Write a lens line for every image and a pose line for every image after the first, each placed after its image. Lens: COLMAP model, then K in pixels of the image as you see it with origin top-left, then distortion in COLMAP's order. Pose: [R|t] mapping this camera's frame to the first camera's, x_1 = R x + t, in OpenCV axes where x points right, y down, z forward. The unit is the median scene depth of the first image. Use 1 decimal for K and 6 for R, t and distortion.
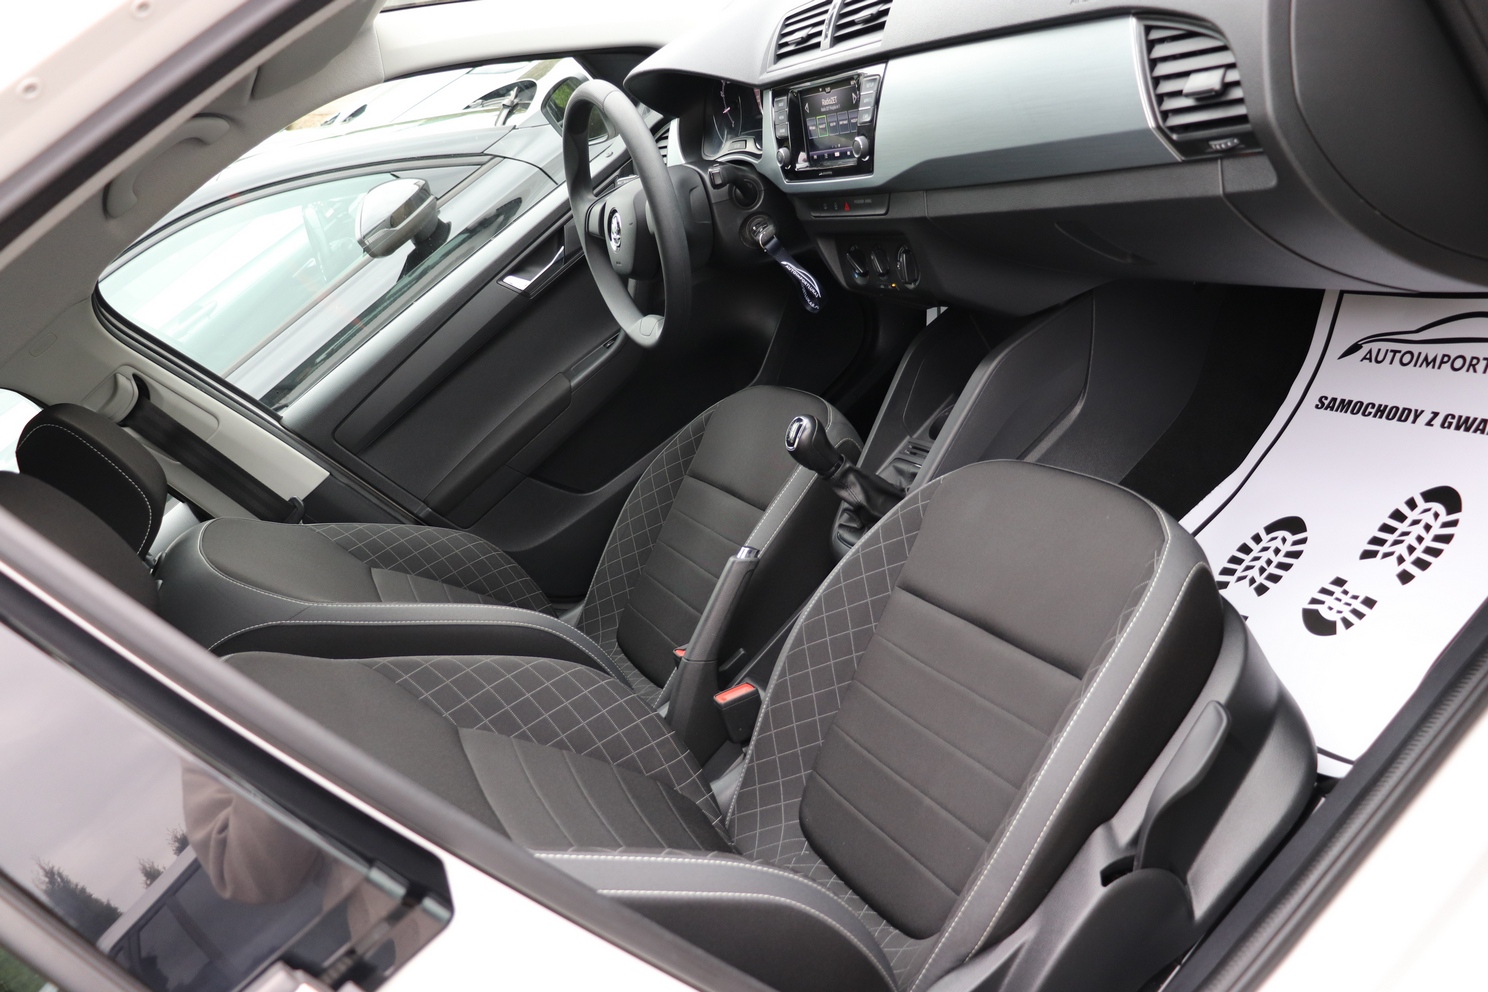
lens RADIAL K [[1237.1, 0, 739.9], [0, 1237.1, 497.5], [0, 0, 1]] dist [-0.170217, 0.147857]
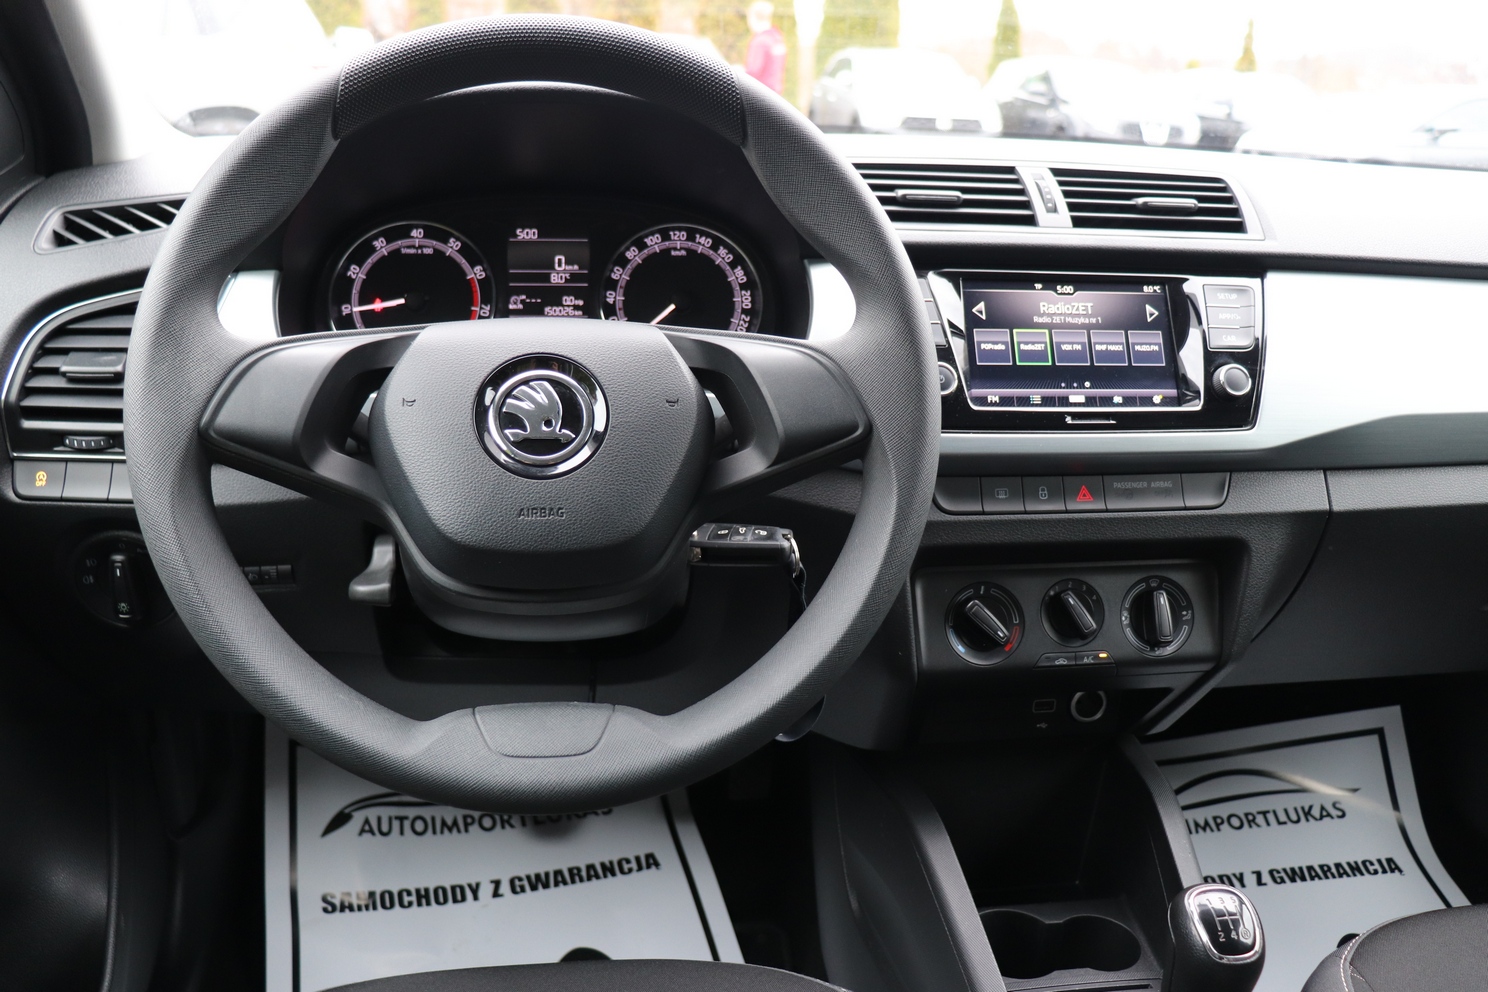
lens RADIAL K [[1237.1, 0, 727.0], [0, 1237.1, 501.3], [0, 0, 1]] dist [-0.170217, 0.147857]
pose [[0.282552, 0.320503, 0.904125, -0.452748], [0.257779, 0.882492, -0.393394, -0.064700], [-0.923967, 0.344218, 0.166731, 1.079855]]
